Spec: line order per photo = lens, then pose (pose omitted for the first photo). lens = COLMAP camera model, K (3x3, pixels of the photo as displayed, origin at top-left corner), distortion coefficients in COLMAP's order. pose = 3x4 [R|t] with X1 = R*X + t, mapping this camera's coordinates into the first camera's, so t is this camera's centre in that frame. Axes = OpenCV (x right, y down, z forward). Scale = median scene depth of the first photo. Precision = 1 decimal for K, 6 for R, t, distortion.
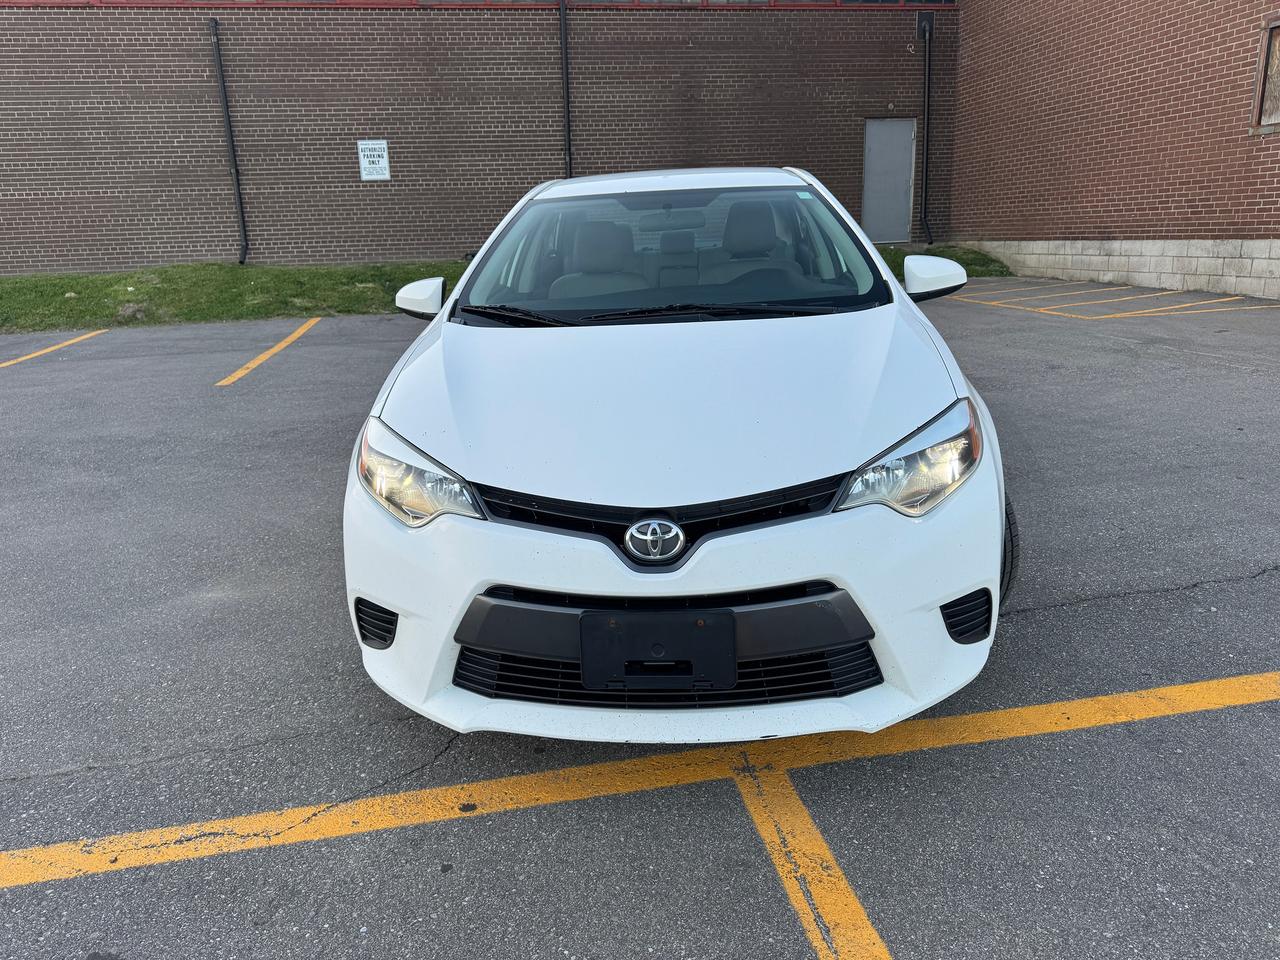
lens RADIAL K [[904.0, 0, 626.2], [0, 904.0, 478.6], [0, 0, 1]] dist [0.003077, -0.012799]
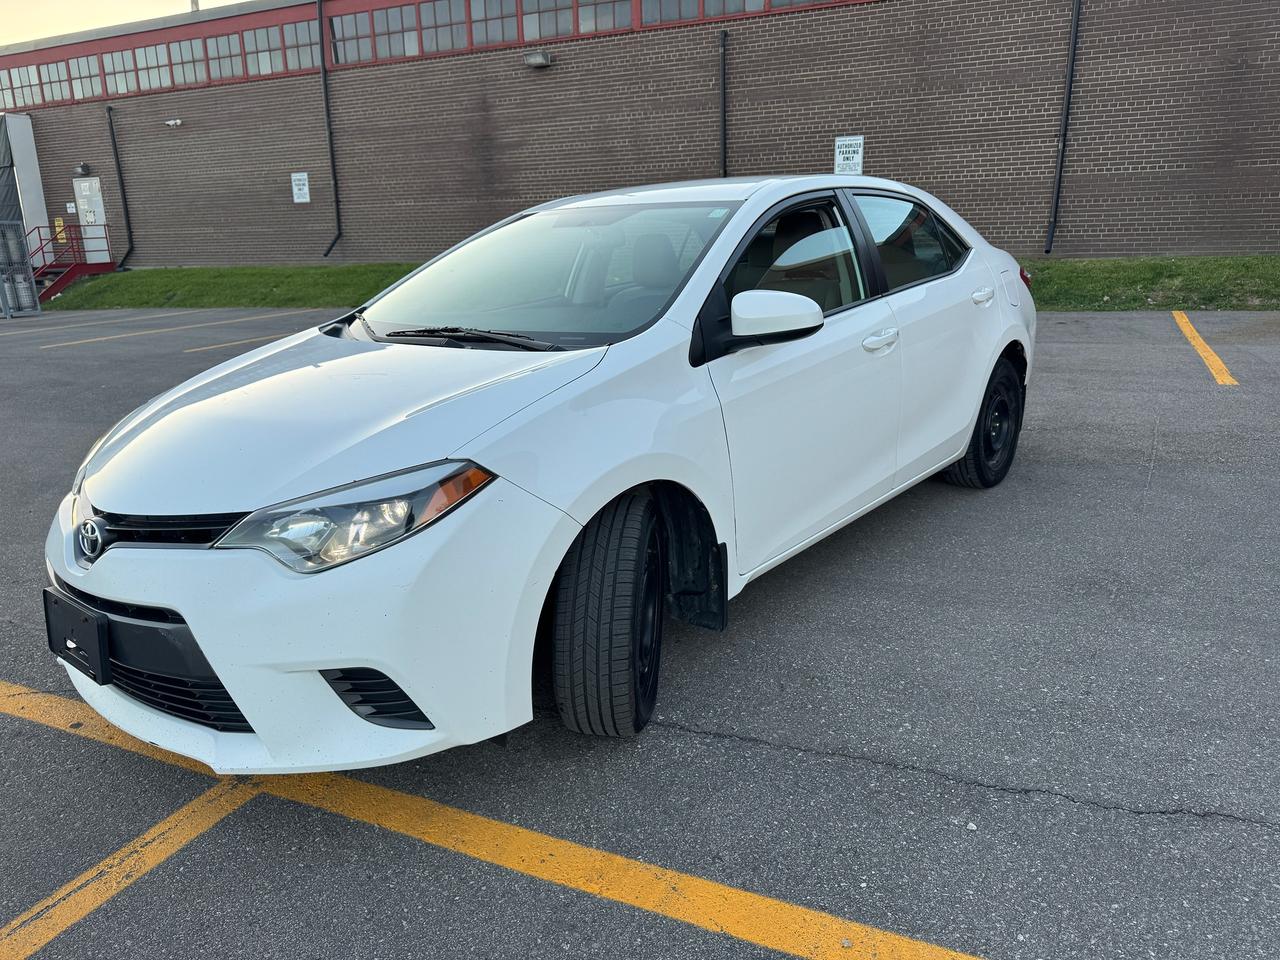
lens RADIAL K [[904.0, 0, 626.2], [0, 904.0, 478.6], [0, 0, 1]] dist [0.003077, -0.012799]
pose [[0.817413, 0.159055, -0.553658, 0.132490], [-0.153398, 0.986523, 0.056934, -0.019689], [0.555252, 0.038391, 0.830796, 0.046467]]
